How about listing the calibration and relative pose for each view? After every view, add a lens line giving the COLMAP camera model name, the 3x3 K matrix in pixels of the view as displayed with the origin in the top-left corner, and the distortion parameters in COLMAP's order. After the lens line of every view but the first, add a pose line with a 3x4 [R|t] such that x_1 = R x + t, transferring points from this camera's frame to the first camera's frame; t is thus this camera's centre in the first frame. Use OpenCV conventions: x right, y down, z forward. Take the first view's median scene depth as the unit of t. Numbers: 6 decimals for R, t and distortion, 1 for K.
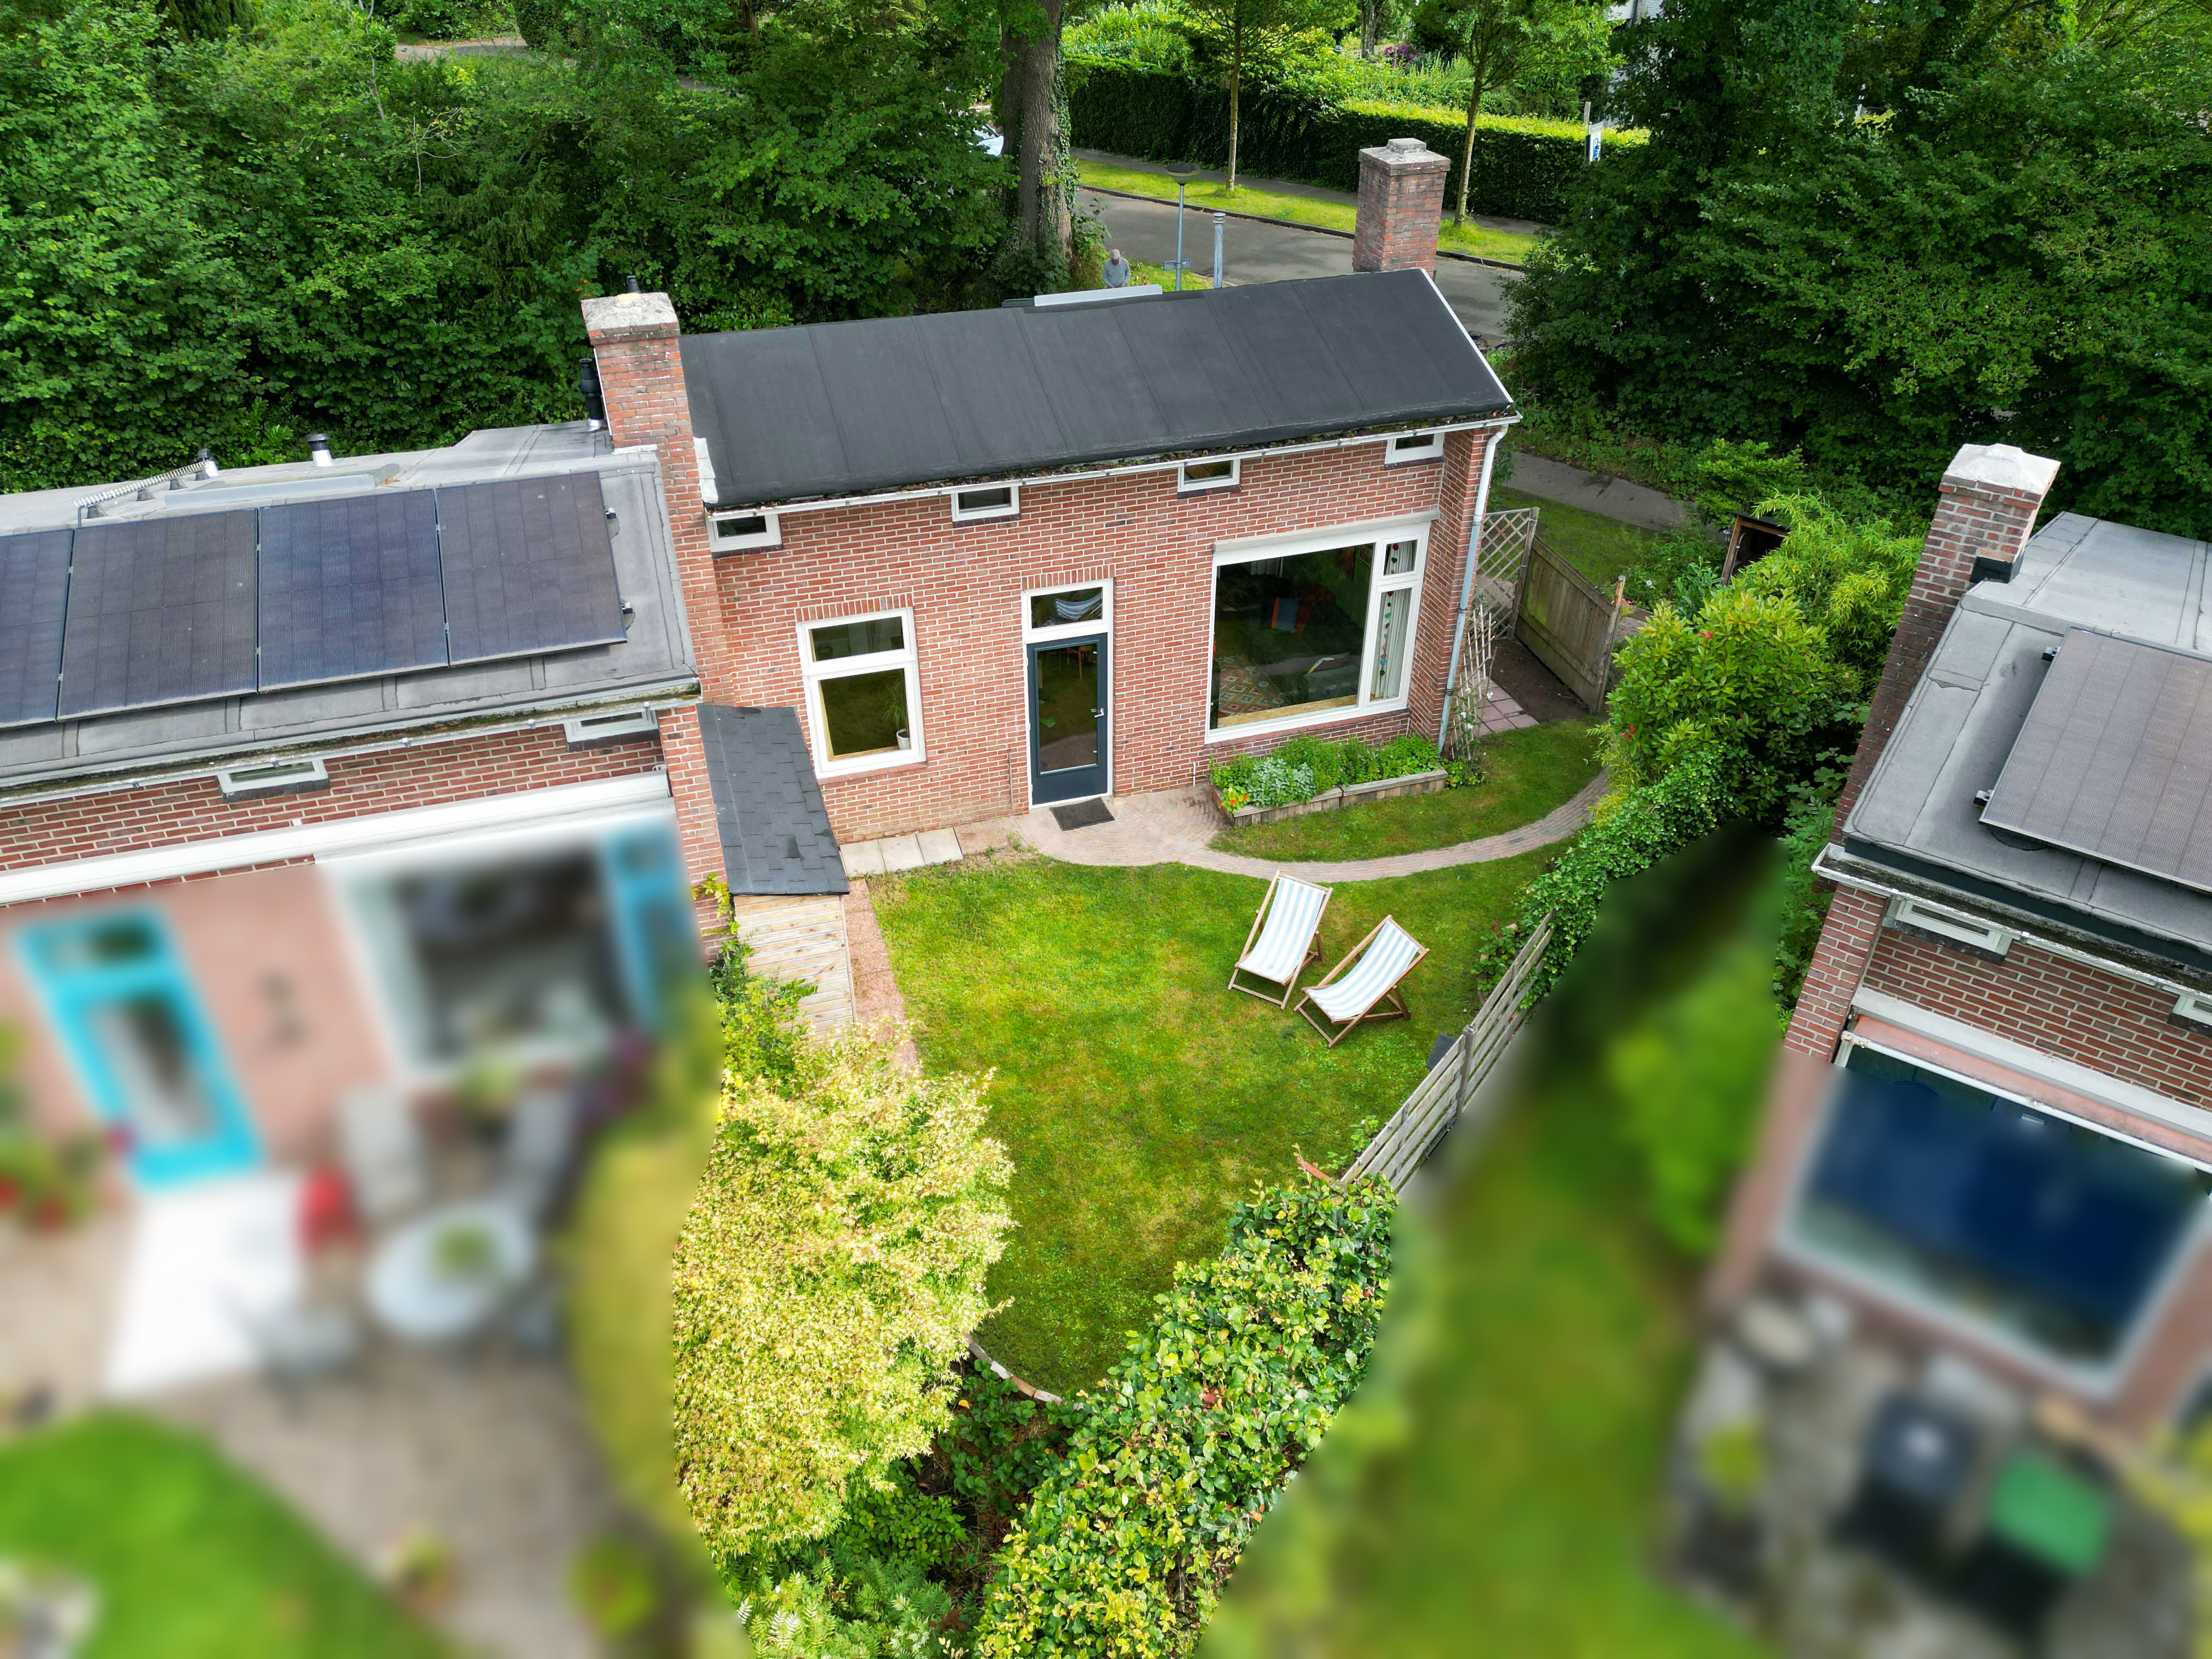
lens RADIAL K [[1539.2, 0, 1096.7], [0, 1539.2, 825.0], [0, 0, 1]] dist [0.059484, -0.057175]
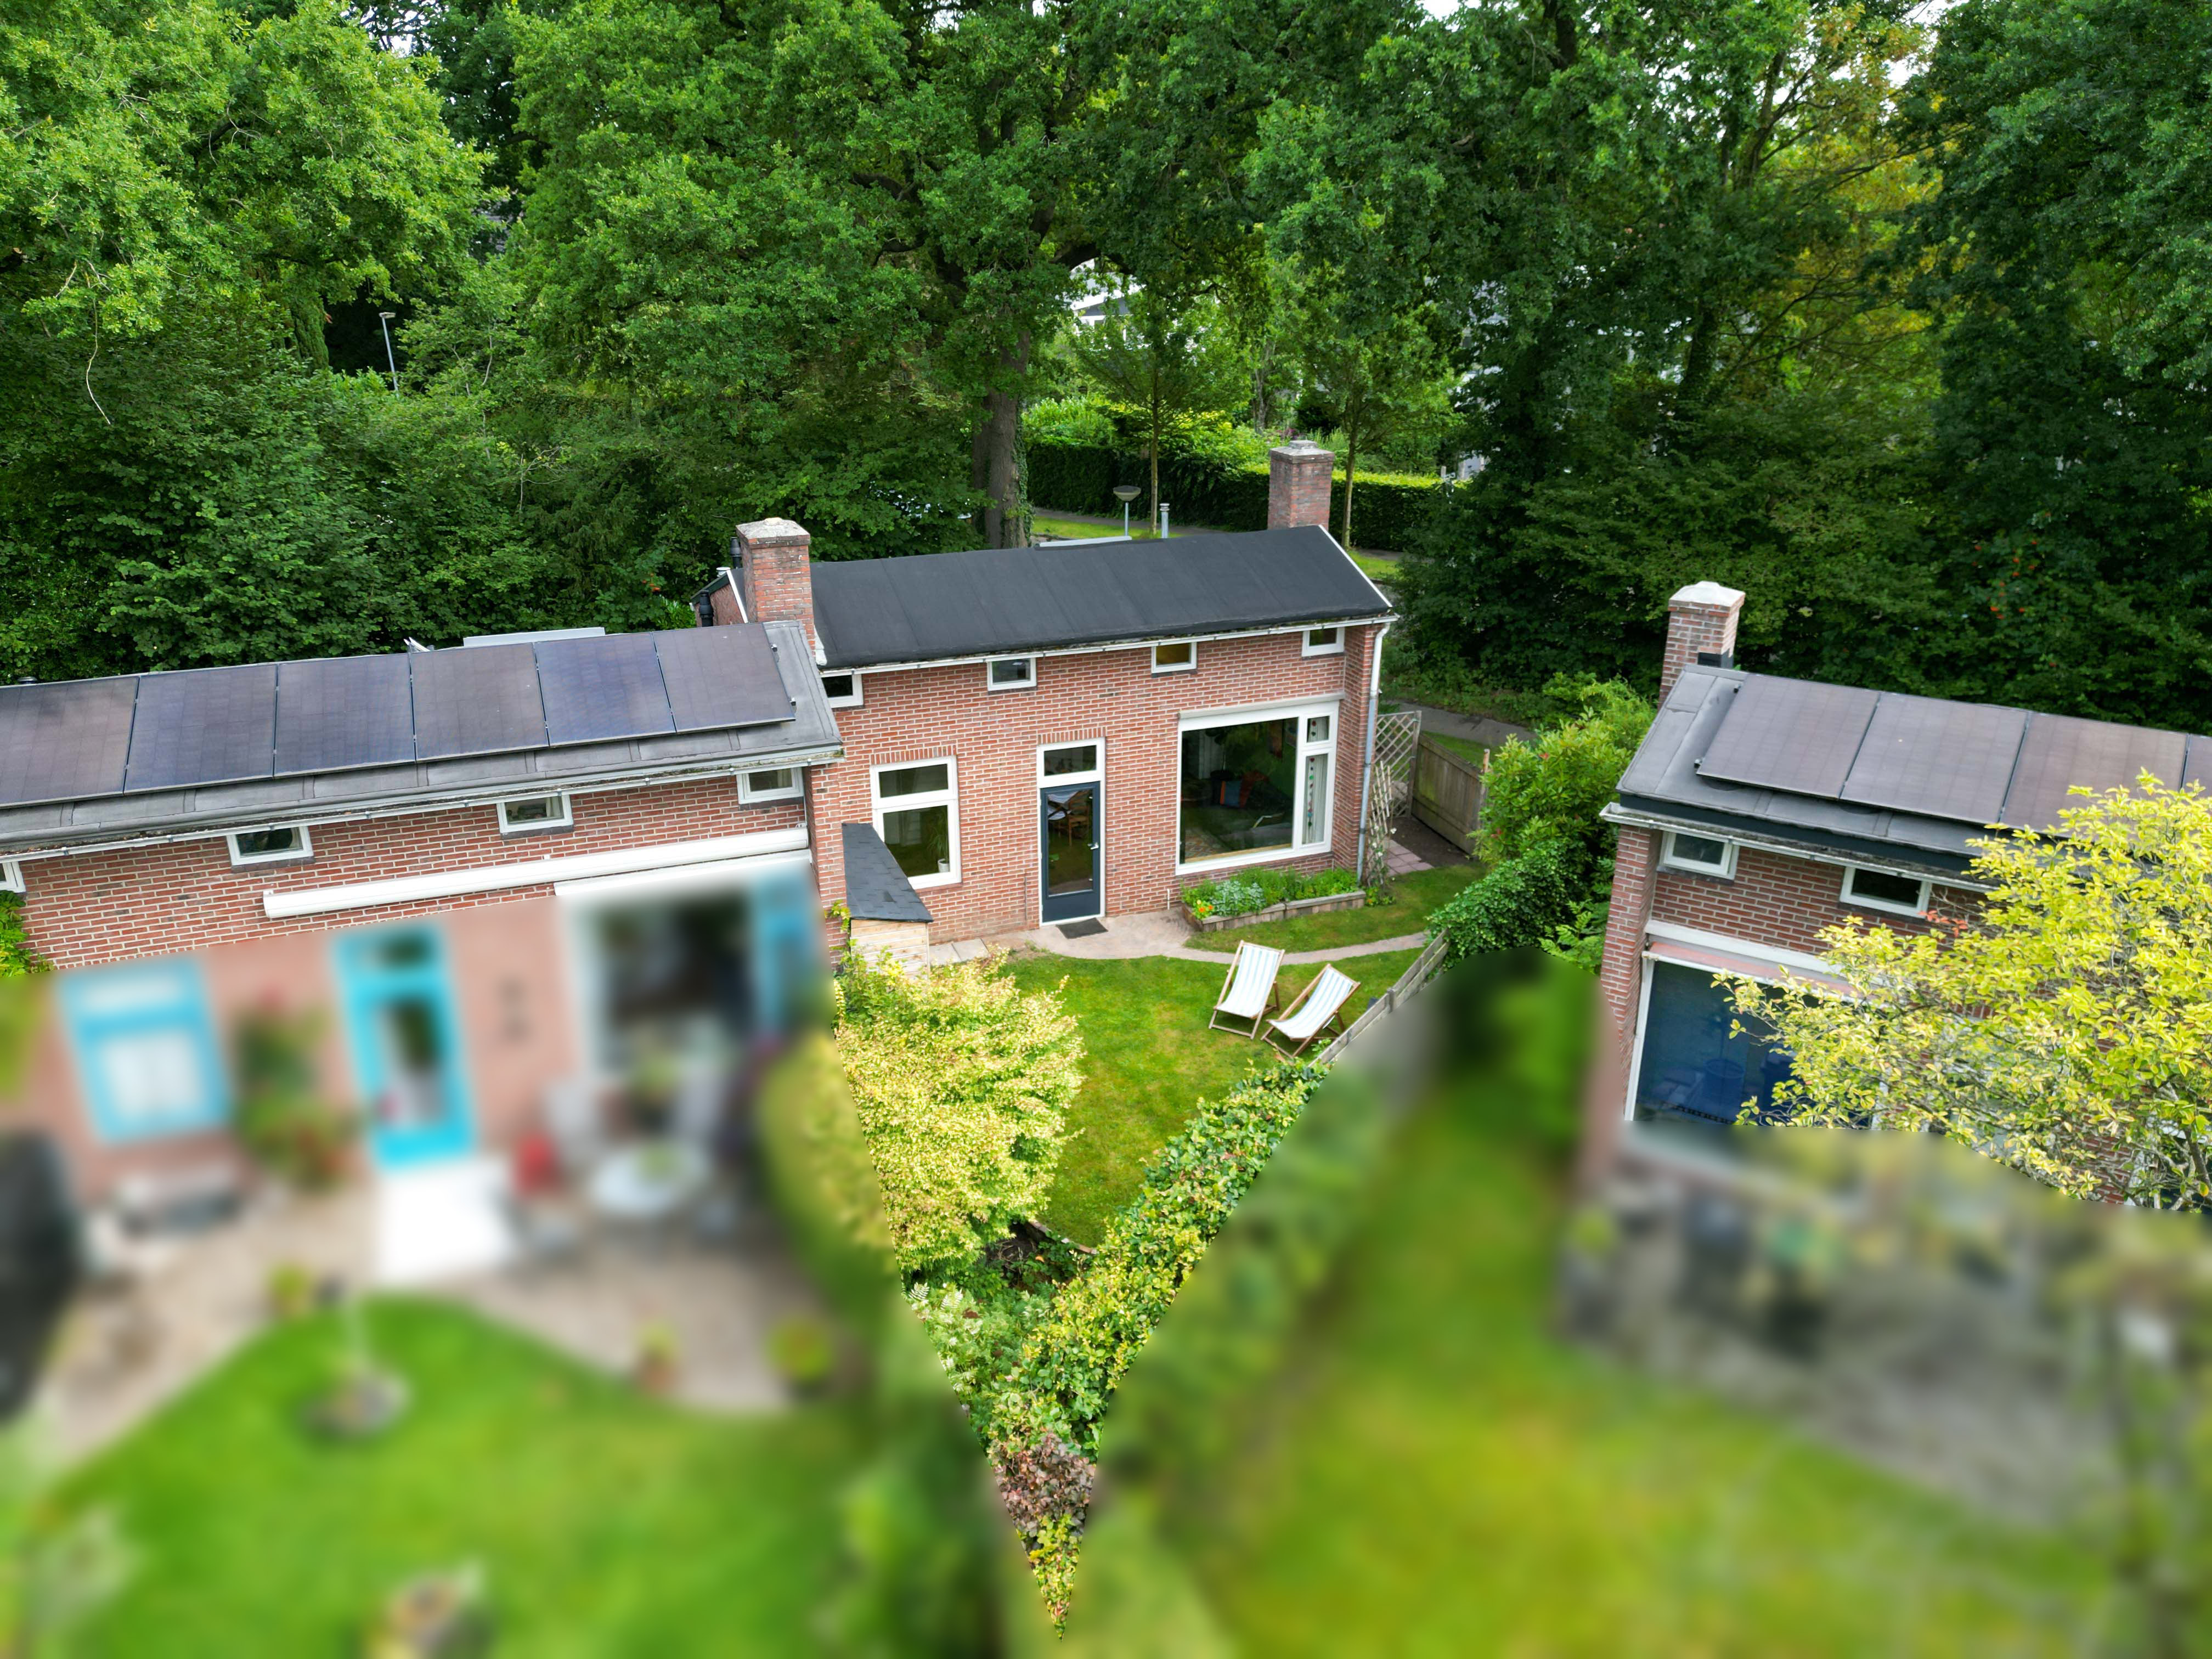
lens RADIAL K [[1539.2, 0, 1096.7], [0, 1539.2, 825.0], [0, 0, 1]] dist [0.059484, -0.057175]
pose [[0.998379, -0.019898, 0.053331, -0.064034], [0.031627, 0.972894, -0.229078, 0.202169], [-0.047327, 0.230393, 0.971946, -0.250809]]
